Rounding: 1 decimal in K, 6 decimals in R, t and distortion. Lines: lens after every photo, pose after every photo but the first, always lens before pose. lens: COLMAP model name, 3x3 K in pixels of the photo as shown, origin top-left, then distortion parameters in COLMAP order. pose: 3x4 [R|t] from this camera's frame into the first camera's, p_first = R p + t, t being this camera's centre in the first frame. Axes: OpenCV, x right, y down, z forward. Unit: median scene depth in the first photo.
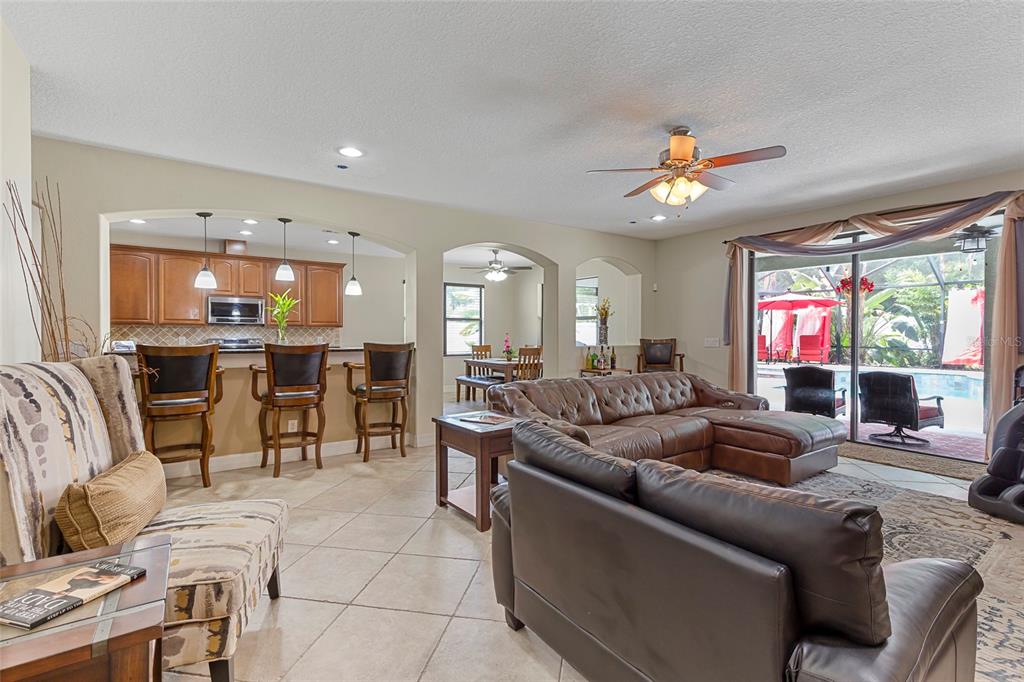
lens RADIAL K [[464.9, 0, 516.3], [0, 464.9, 337.5], [0, 0, 1]] dist [0.001782, -0.001250]
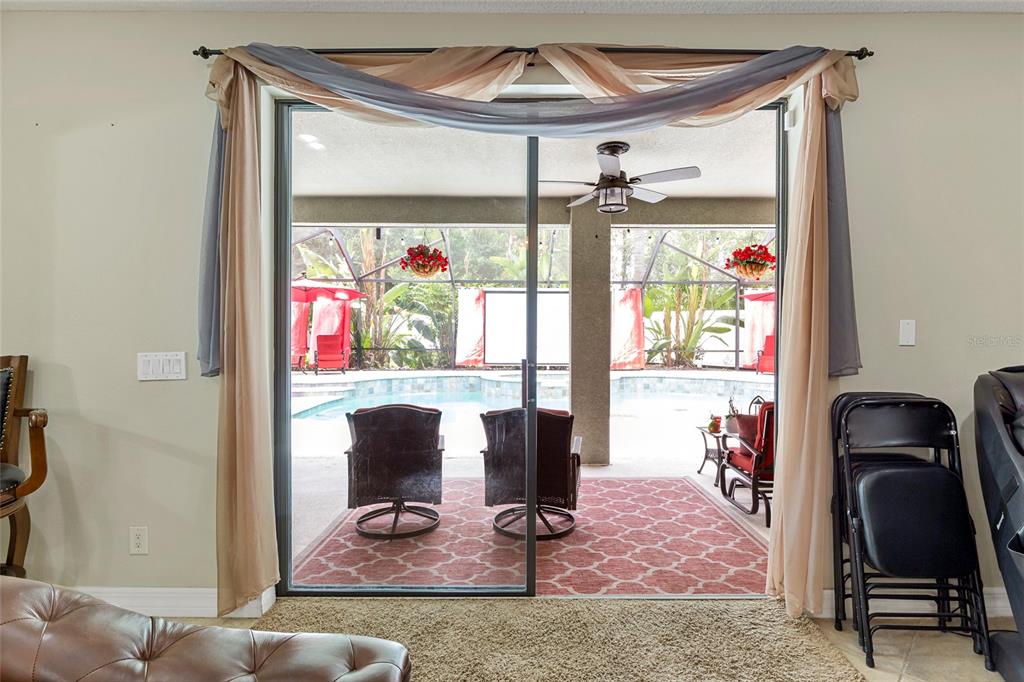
lens RADIAL K [[495.8, 0, 519.4], [0, 495.8, 338.9], [0, 0, 1]] dist [-0.016268, -0.000802]
pose [[0.562245, -0.012279, 0.826879, 0.443163], [0.008077, 0.999924, 0.009357, -0.013709], [-0.826931, 0.001418, 0.562301, 0.964322]]
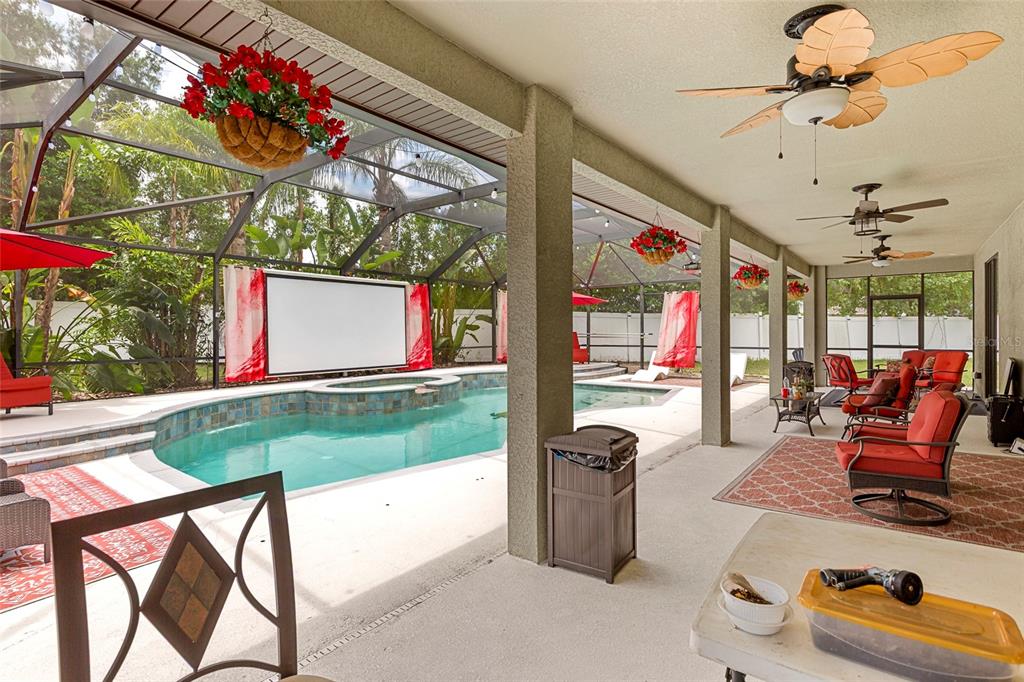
lens RADIAL K [[495.8, 0, 511.7], [0, 495.8, 336.7], [0, 0, 1]] dist [-0.016268, -0.000802]
pose [[-0.312987, -0.003706, 0.949750, 0.450329], [0.023121, 0.999666, 0.011520, -0.003251], [-0.949476, 0.025565, -0.312797, 2.587251]]
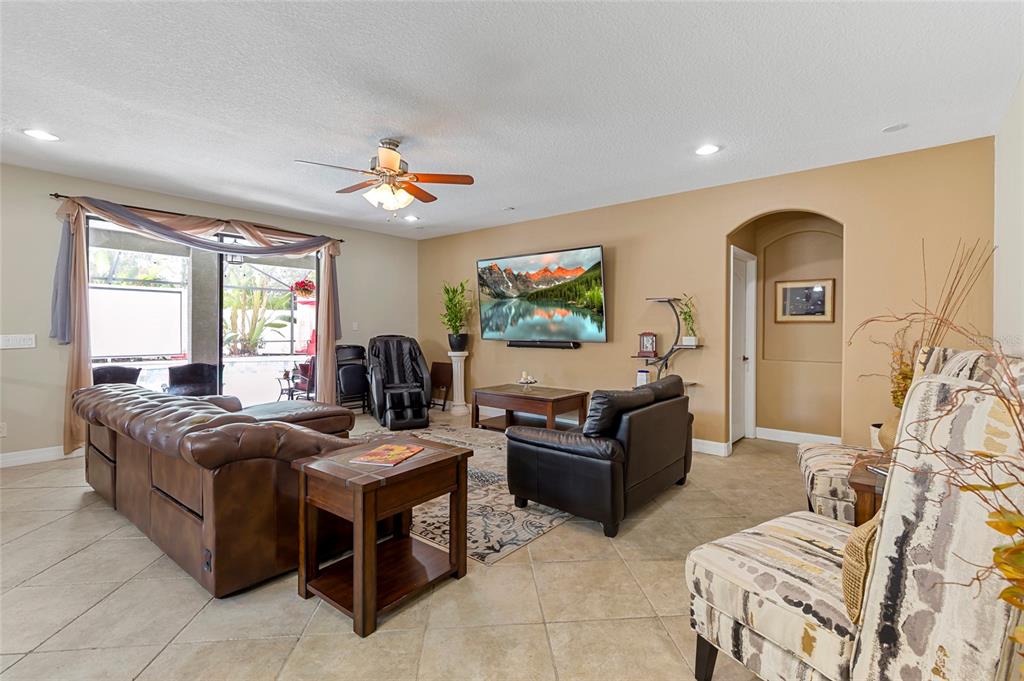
lens RADIAL K [[464.9, 0, 519.4], [0, 464.9, 326.8], [0, 0, 1]] dist [0.001782, -0.001250]
pose [[-0.280423, 0.001190, 0.959876, -0.633081], [0.007629, 0.999970, 0.000989, -0.006760], [-0.959846, 0.007600, -0.280424, 0.818947]]
